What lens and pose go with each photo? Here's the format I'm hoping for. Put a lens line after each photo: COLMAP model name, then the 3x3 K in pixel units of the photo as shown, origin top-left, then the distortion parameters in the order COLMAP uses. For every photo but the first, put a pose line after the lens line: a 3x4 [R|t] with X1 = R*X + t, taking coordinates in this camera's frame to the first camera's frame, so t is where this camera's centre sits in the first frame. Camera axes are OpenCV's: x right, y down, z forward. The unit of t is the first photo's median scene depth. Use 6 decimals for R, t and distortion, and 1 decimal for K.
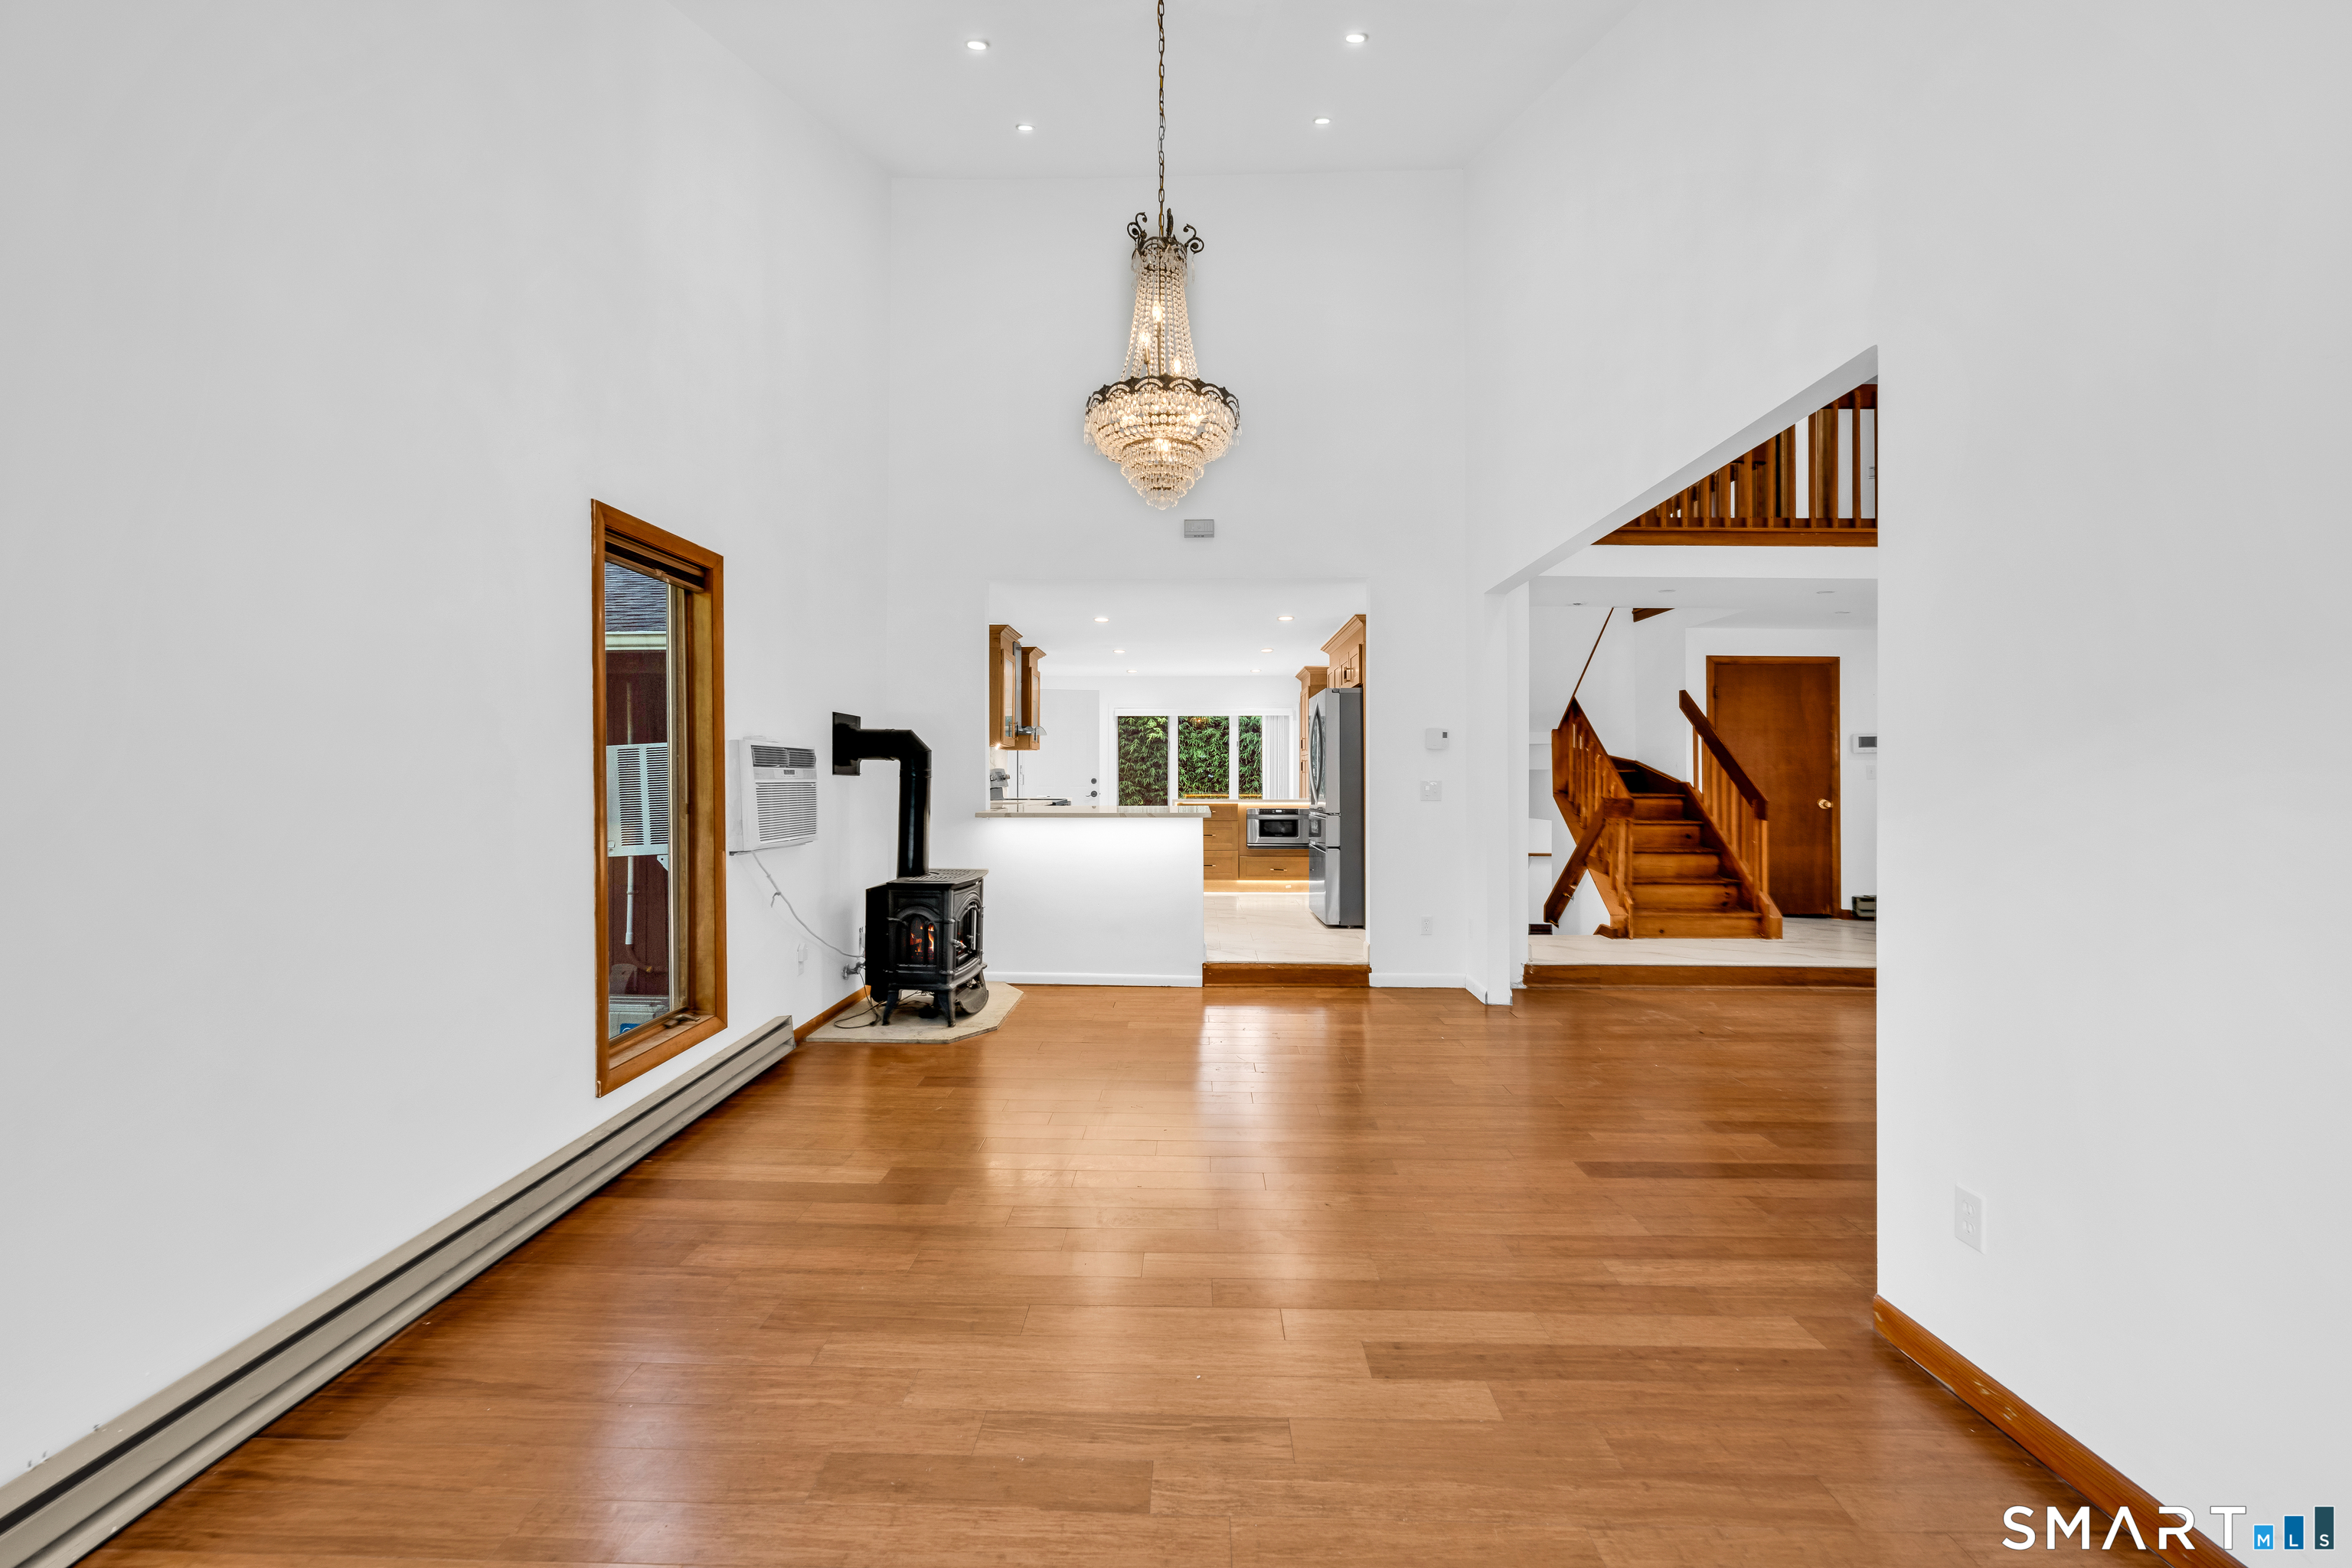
lens RADIAL K [[943.5, 0, 1174.9], [0, 943.5, 777.6], [0, 0, 1]] dist [-0.000004, 0.000000]
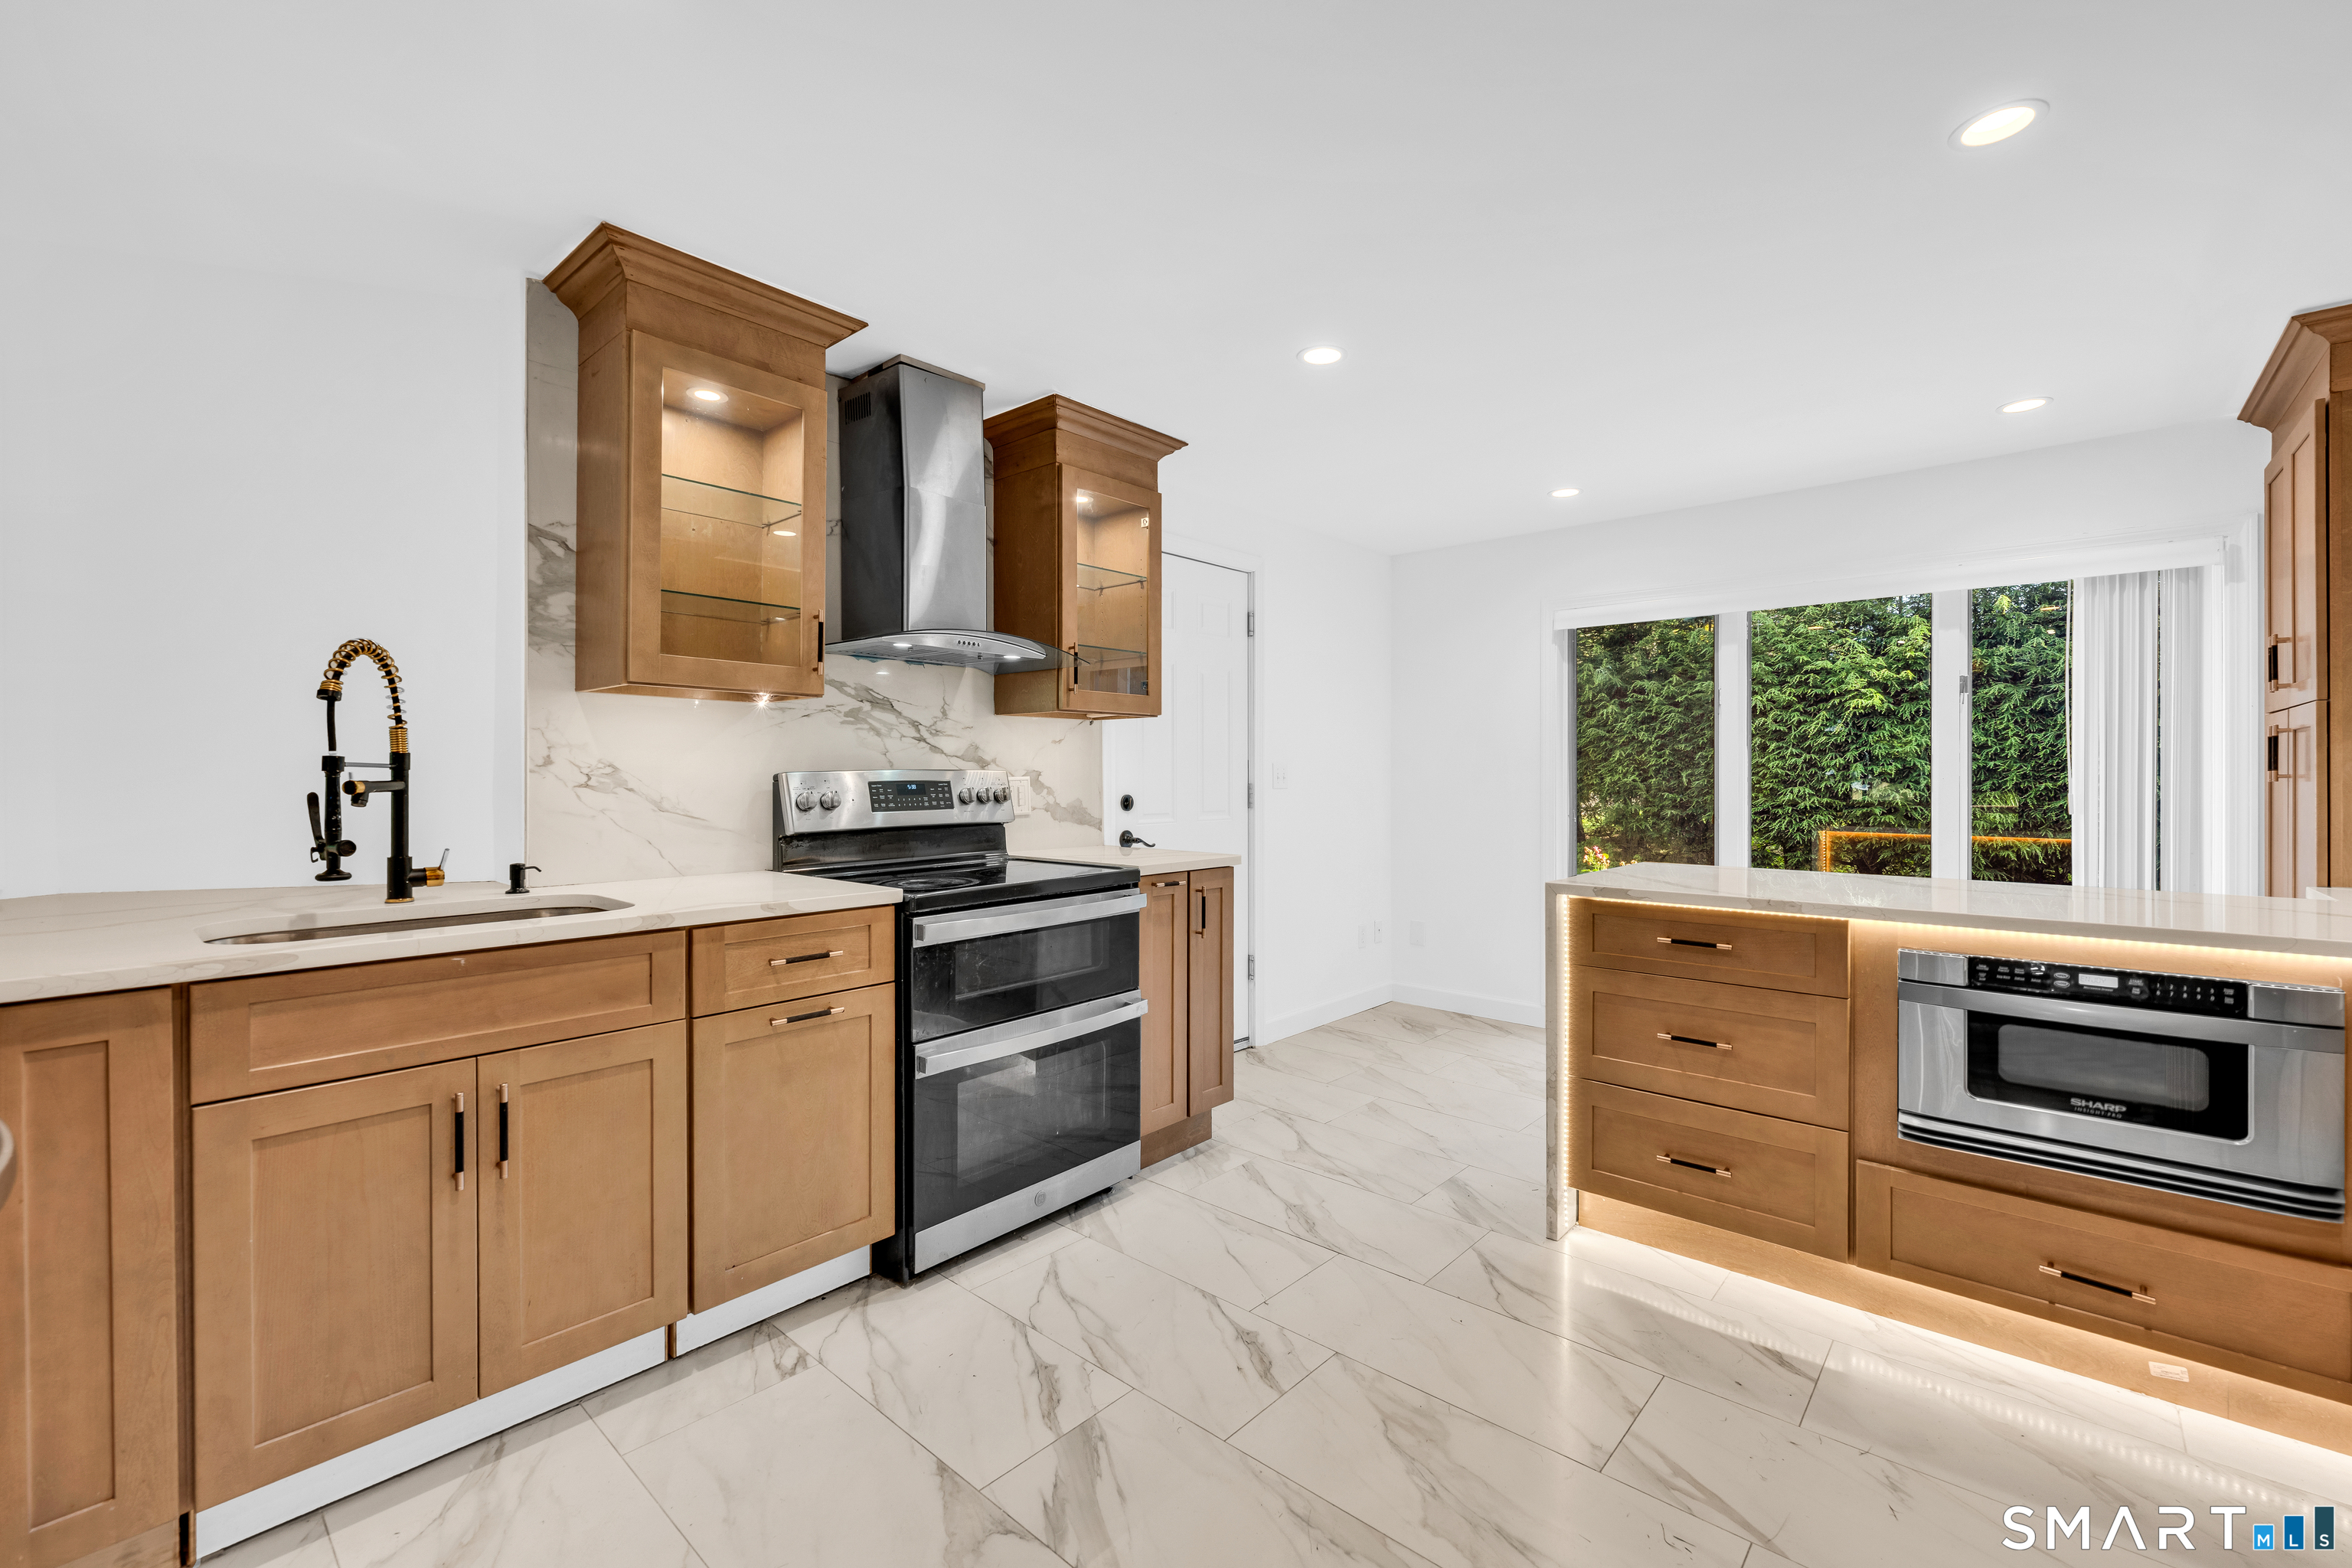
lens RADIAL K [[999.0, 0, 1172.4], [0, 999.0, 778.8], [0, 0, 1]] dist [0.000620, 0.000093]
pose [[0.766452, 0.009463, -0.642232, 0.077016], [-0.006386, 0.999954, 0.007113, -0.005454], [0.642270, -0.001350, 0.766477, 0.575145]]
